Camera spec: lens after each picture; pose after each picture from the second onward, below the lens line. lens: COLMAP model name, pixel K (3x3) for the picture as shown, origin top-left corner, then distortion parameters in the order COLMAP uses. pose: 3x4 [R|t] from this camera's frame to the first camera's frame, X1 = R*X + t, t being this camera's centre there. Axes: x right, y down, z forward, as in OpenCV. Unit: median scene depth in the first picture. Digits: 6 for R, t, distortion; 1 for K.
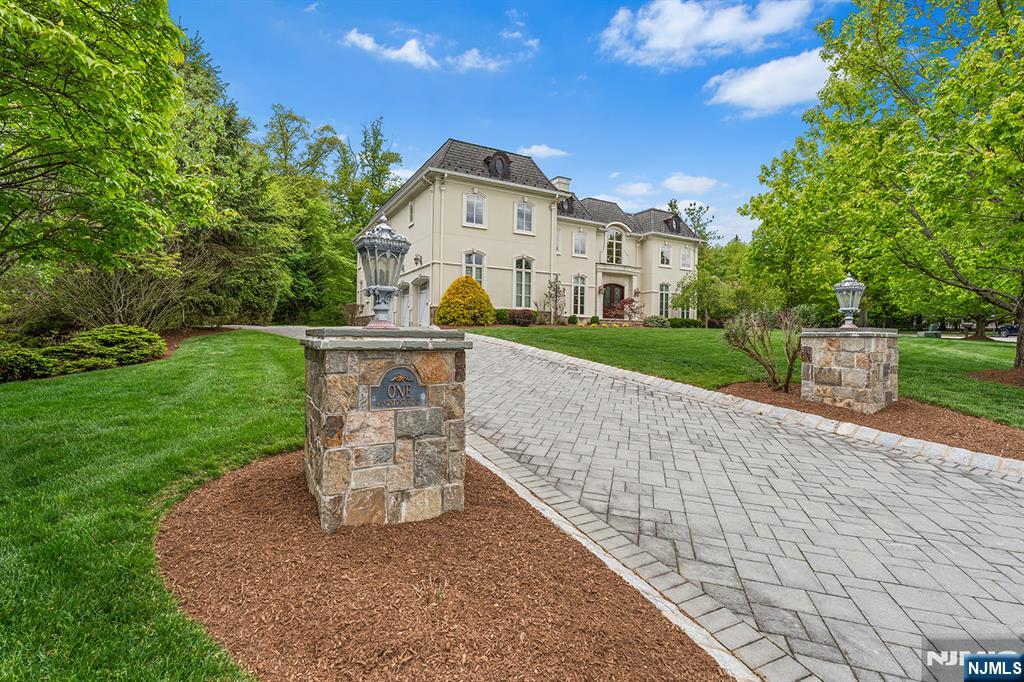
lens RADIAL K [[465.7, 0, 514.2], [0, 465.7, 332.6], [0, 0, 1]] dist [-0.004097, 0.000110]
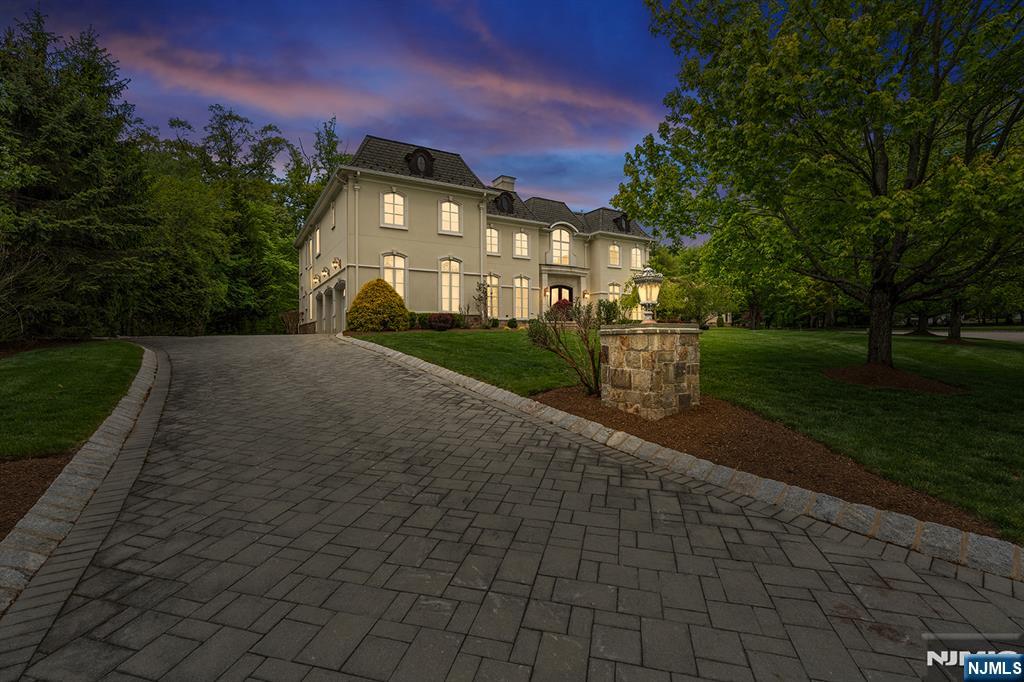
lens RADIAL K [[470.9, 0, 512.0], [0, 470.9, 341.0], [0, 0, 1]] dist [-0.001500, -0.000599]
pose [[0.999448, -0.021101, 0.025648, 0.116238], [0.020934, 0.999758, 0.006732, 0.003005], [-0.025784, -0.006191, 0.999648, 0.027740]]
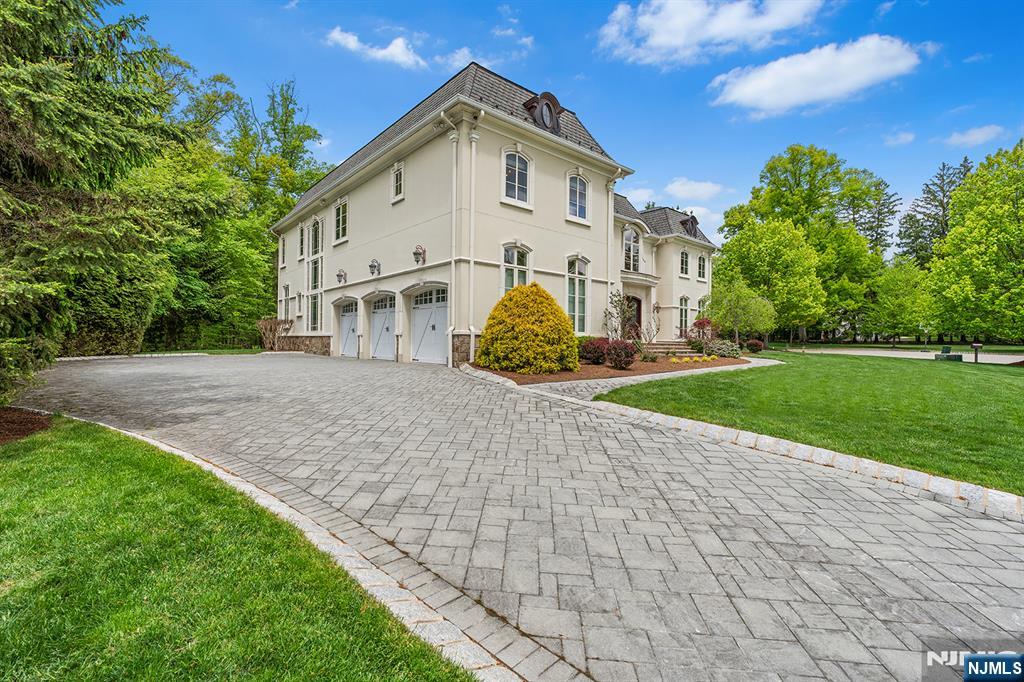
lens RADIAL K [[461.7, 0, 512.0], [0, 461.7, 341.0], [0, 0, 1]] dist [-0.002105, -0.000306]
pose [[0.979246, -0.001780, 0.202668, -0.199937], [0.000945, 0.999991, 0.004219, -0.043427], [-0.202674, -0.003940, 0.979238, 0.361195]]
